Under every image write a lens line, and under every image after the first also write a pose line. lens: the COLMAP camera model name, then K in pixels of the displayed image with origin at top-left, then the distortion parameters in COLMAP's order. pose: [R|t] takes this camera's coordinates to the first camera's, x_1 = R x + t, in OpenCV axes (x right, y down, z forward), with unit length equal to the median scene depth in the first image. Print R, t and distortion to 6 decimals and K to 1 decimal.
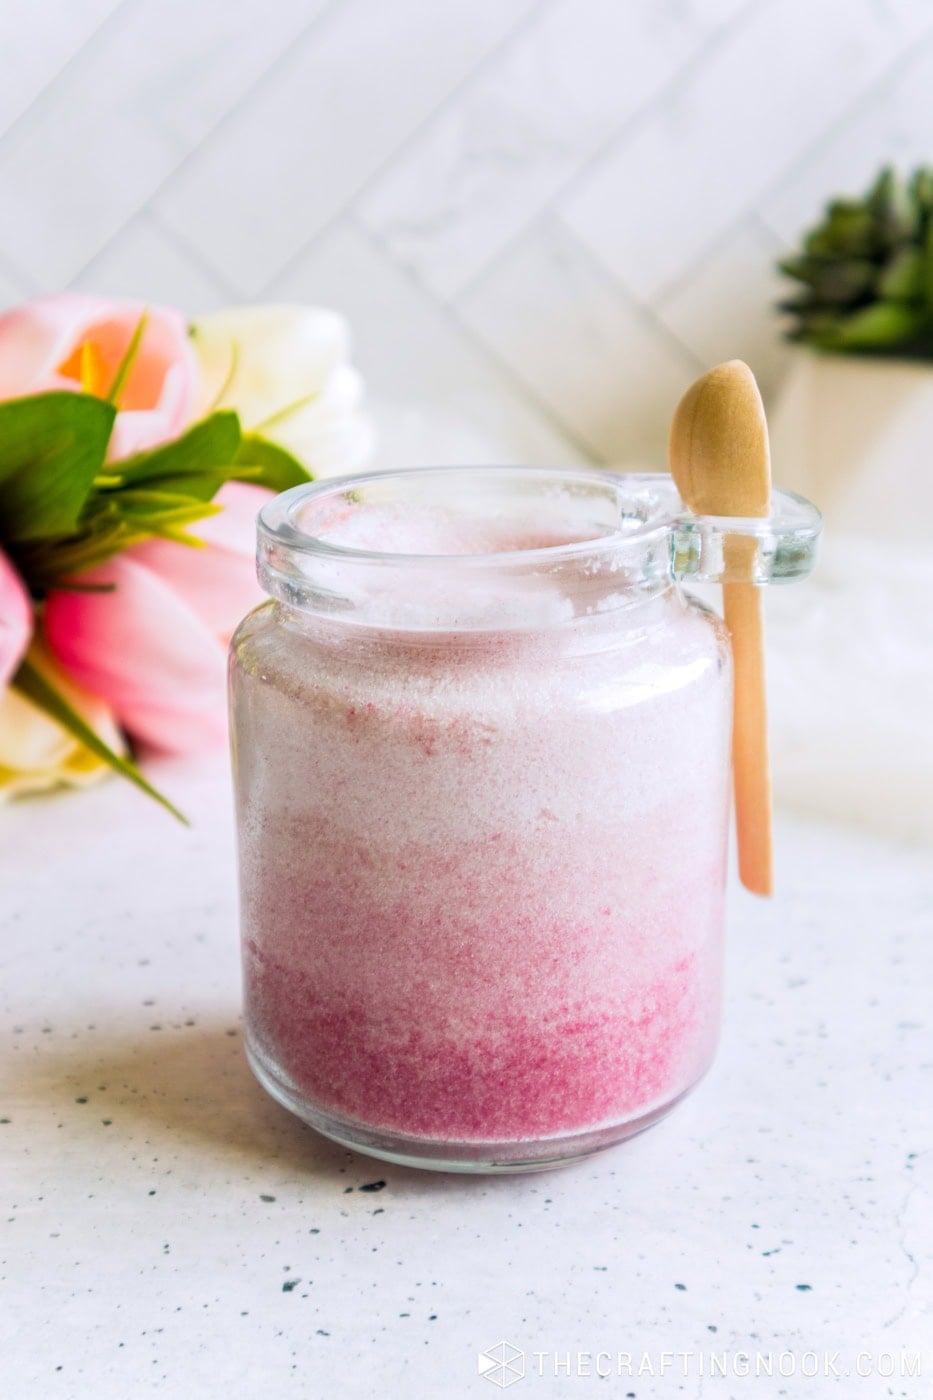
lens RADIAL K [[2133.2, 0, 462.4], [0, 2133.2, 706.0], [0, 0, 1]] dist [0.055603, 0.000000]
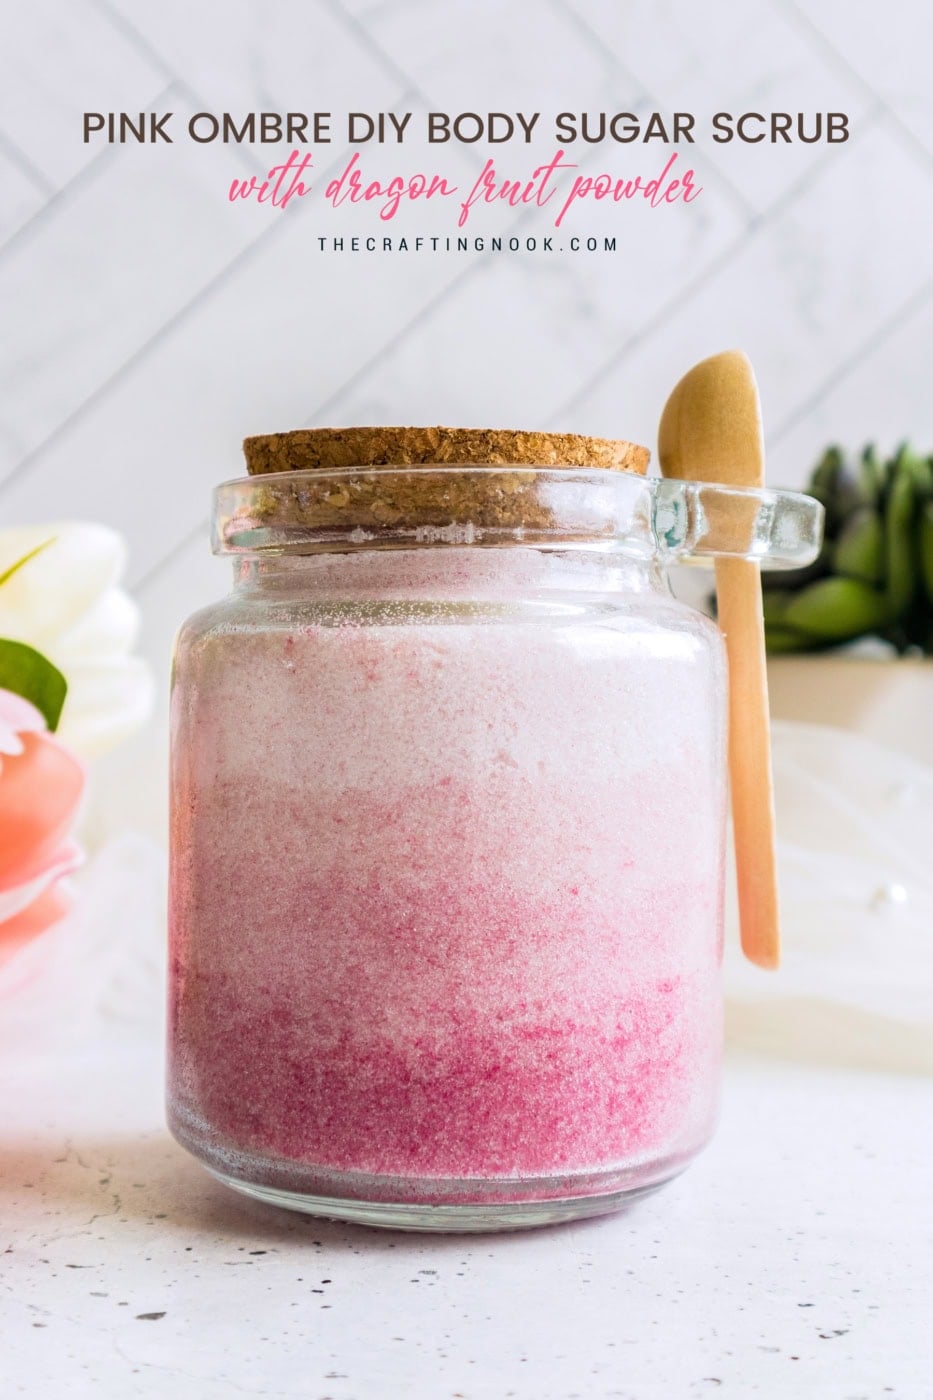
lens RADIAL K [[2012.1, 0, 479.9], [0, 2012.1, 698.4], [0, 0, 1]] dist [0.068665, 0.000000]
pose [[0.998676, 0.025844, -0.044468, 0.063015], [-0.038147, 0.952101, -0.303394, 0.267314], [0.034497, 0.304688, 0.951827, 0.196112]]
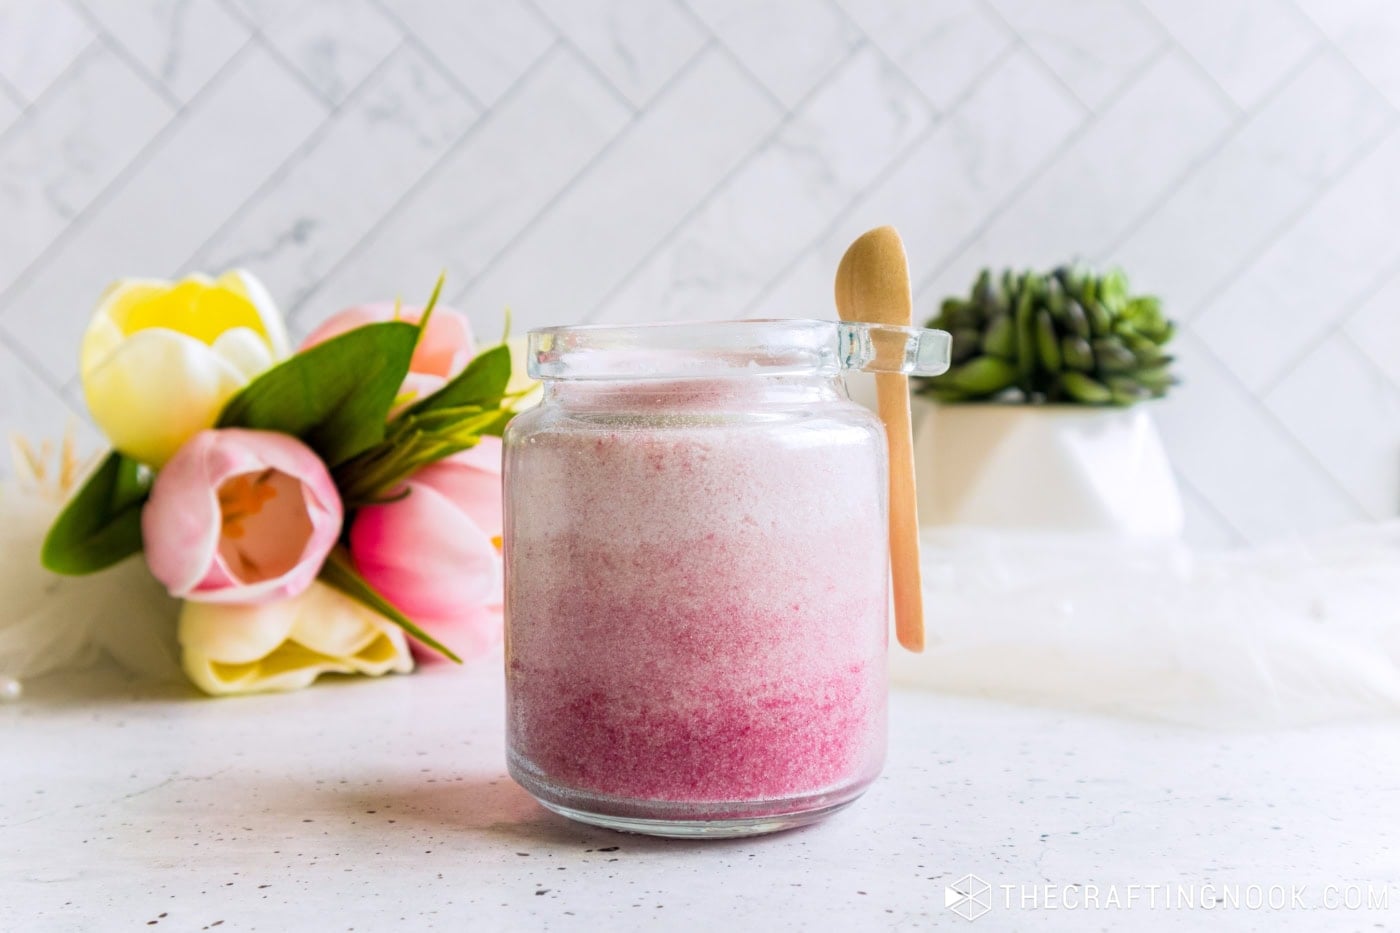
lens RADIAL K [[1673.6, 0, 693.4], [0, 1673.6, 466.0], [0, 0, 1]] dist [0.086264, 0.000000]
pose [[0.999802, 0.004889, 0.019310, -0.013497], [0.000388, 0.964457, -0.264239, 0.276133], [-0.019916, 0.264194, 0.964264, 0.010023]]
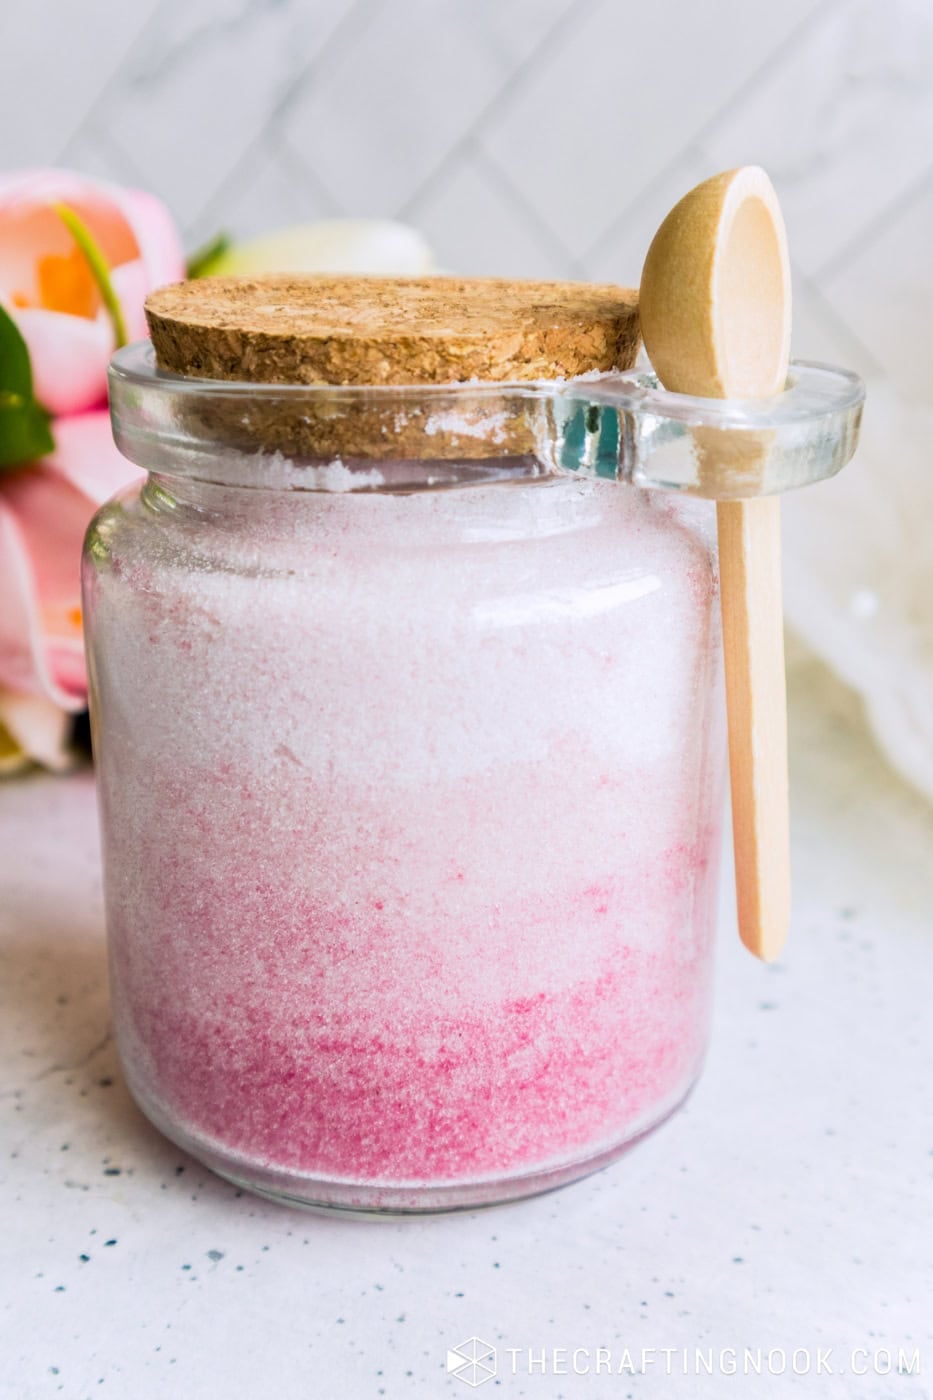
lens RADIAL K [[1676.6, 0, 472.9], [0, 1676.6, 735.2], [0, 0, 1]] dist [0.078618, 0.000000]
pose [[0.852706, 0.194585, -0.484798, 0.358839], [-0.179444, 0.980672, 0.077993, -0.011380], [0.490604, 0.020489, 0.871141, 0.504830]]
